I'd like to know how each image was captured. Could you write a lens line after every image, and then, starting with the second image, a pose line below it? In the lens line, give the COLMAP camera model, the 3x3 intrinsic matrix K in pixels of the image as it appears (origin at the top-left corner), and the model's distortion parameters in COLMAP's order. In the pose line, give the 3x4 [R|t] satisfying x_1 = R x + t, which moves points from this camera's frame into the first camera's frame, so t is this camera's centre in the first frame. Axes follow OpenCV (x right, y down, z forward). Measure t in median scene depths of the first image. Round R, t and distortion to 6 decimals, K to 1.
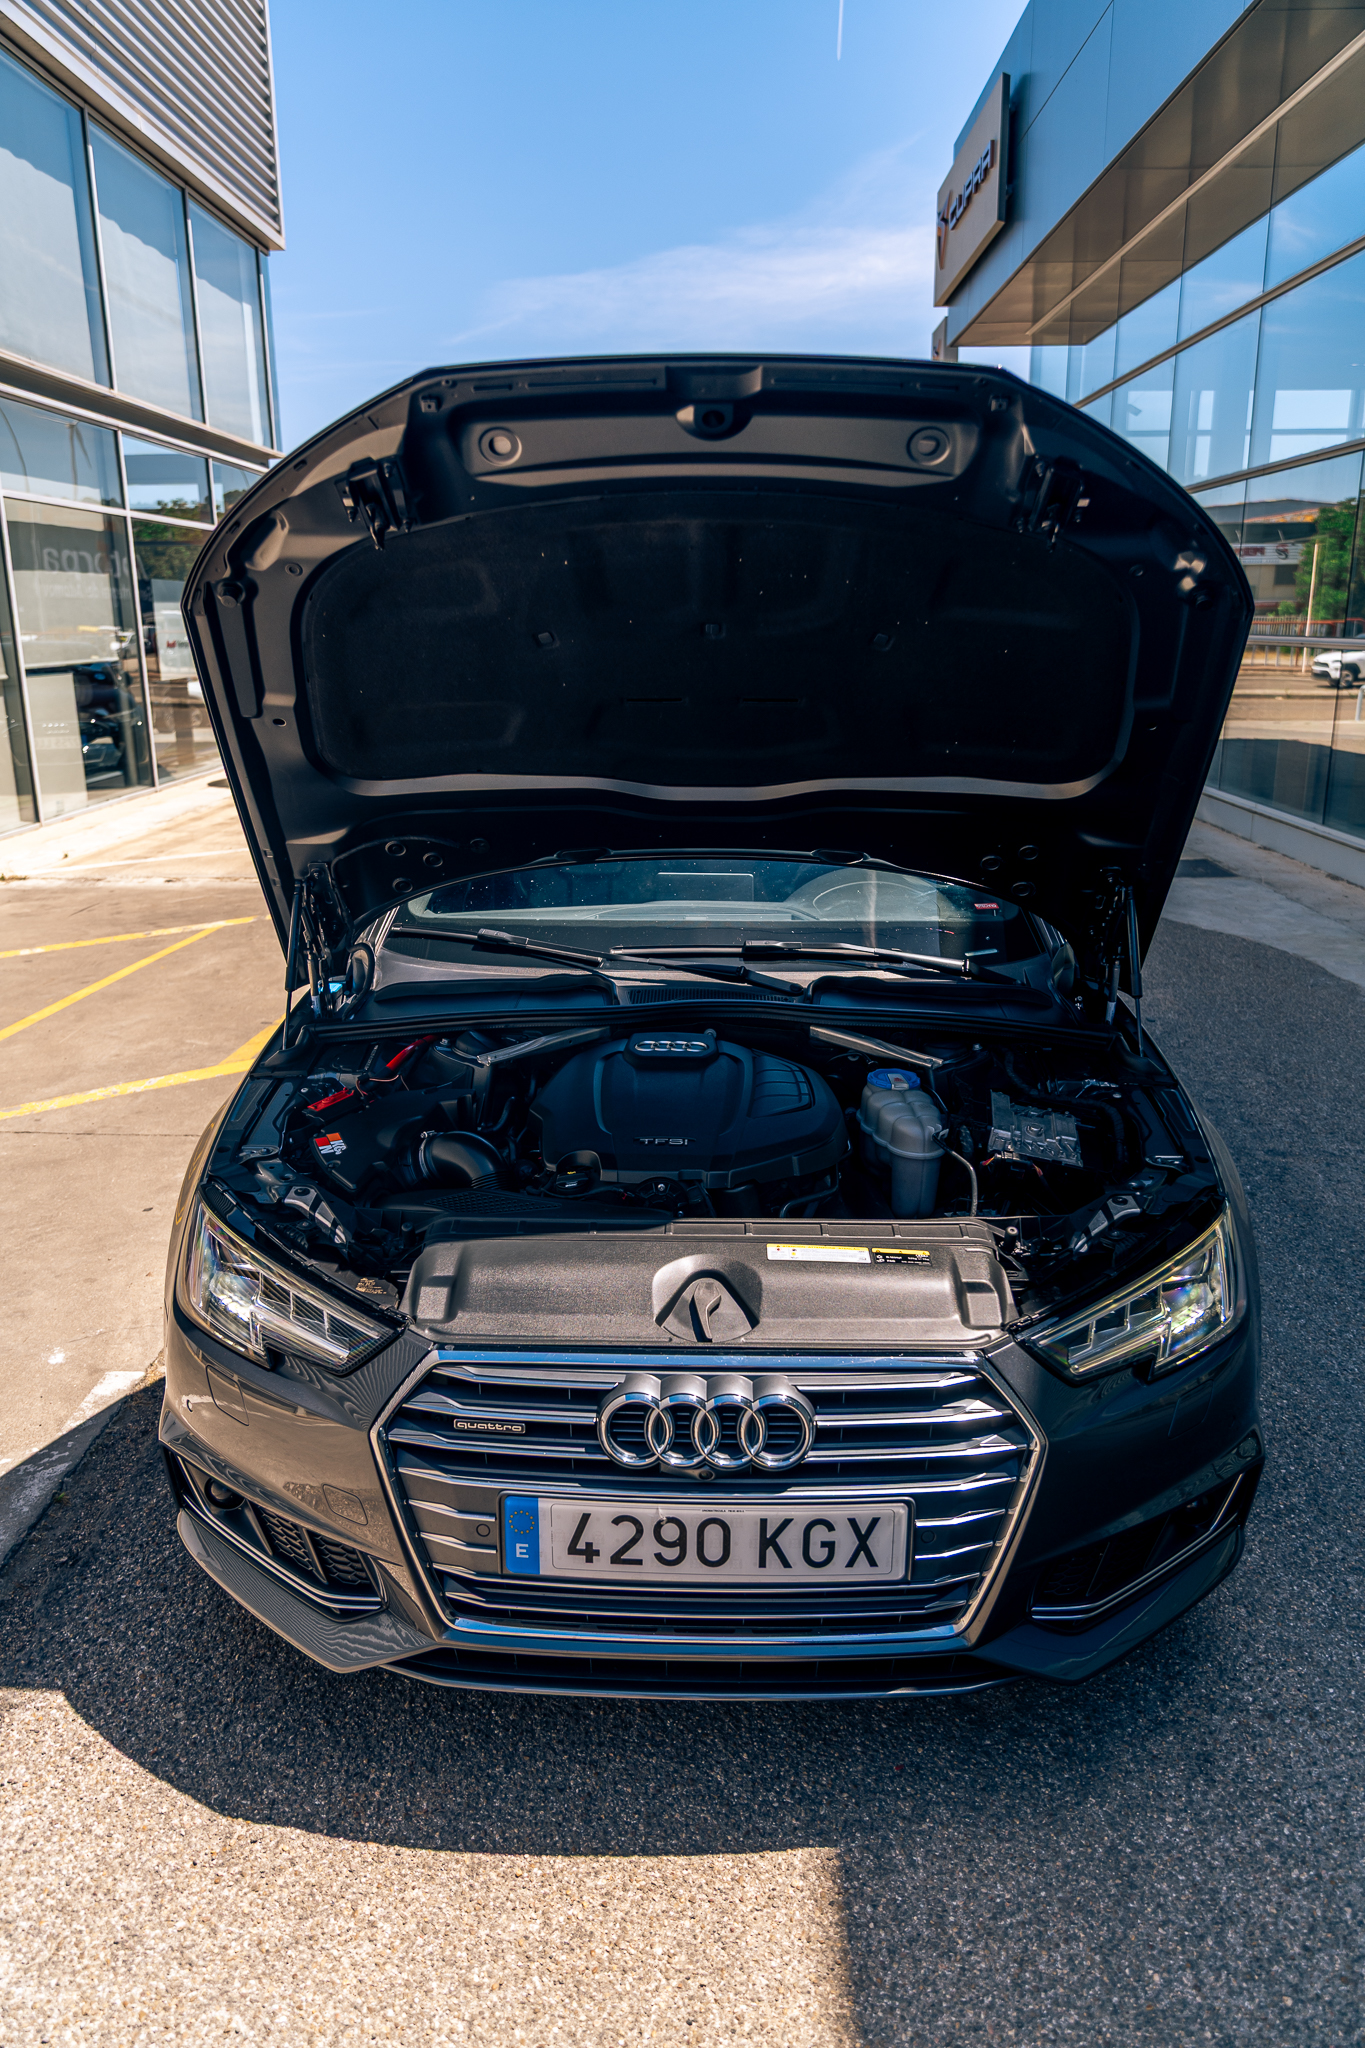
lens RADIAL K [[1423.5, 0, 679.1], [0, 1423.5, 1035.4], [0, 0, 1]] dist [-0.008835, -0.002557]
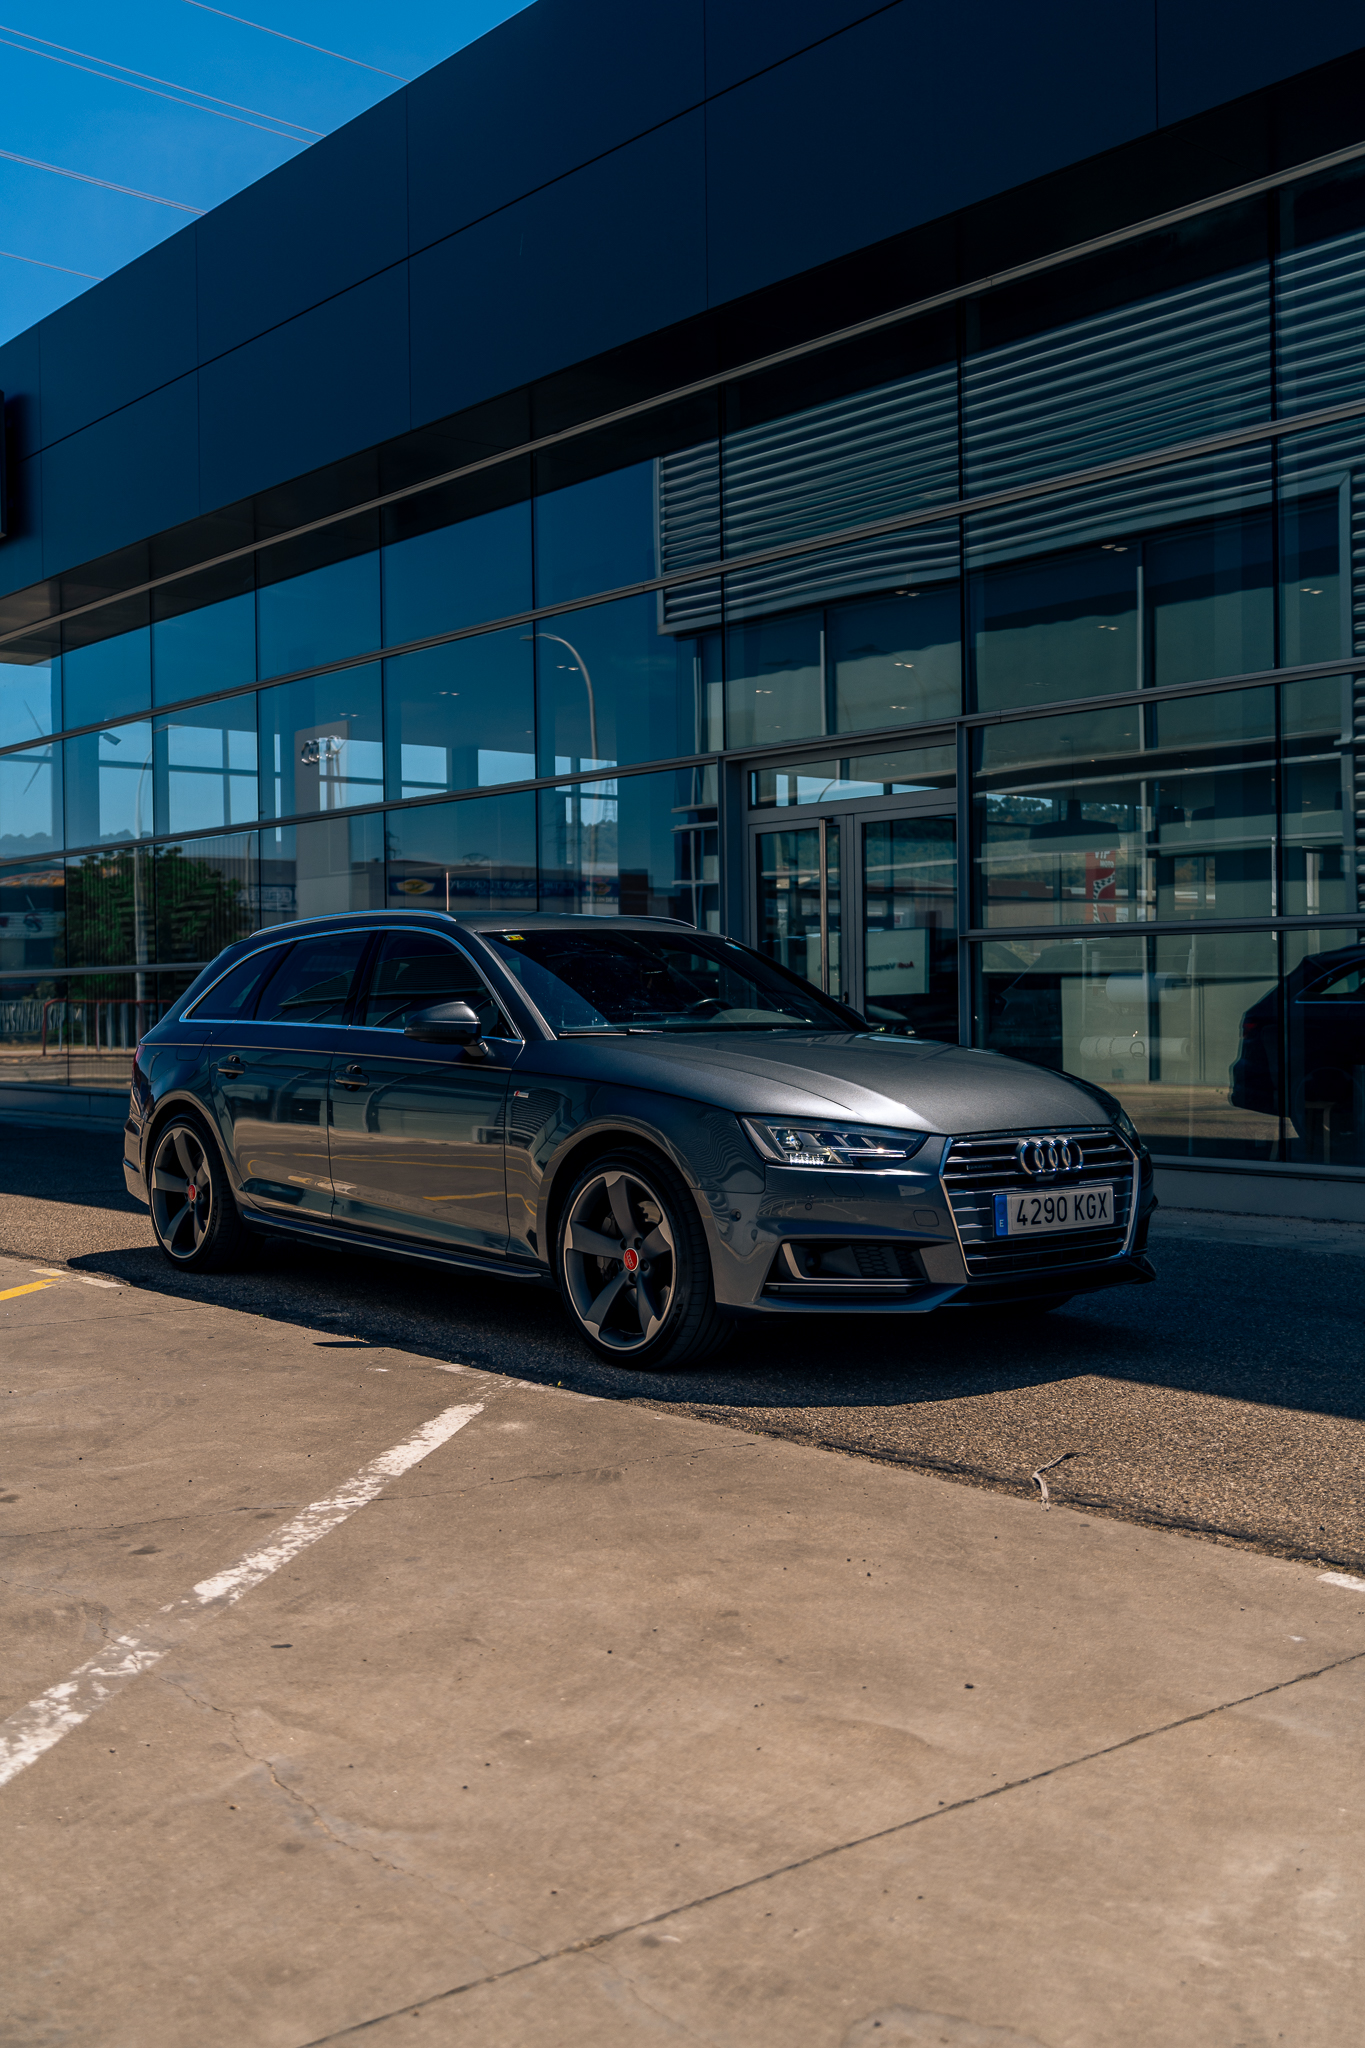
lens RADIAL K [[2056.8, 0, 679.7], [0, 2056.8, 1027.5], [0, 0, 1]] dist [-0.027171, 0.000000]
pose [[0.749461, -0.009153, 0.661985, -2.293431], [0.192266, 0.959820, -0.204402, 0.564470], [-0.633515, 0.280469, 0.721107, -0.912612]]
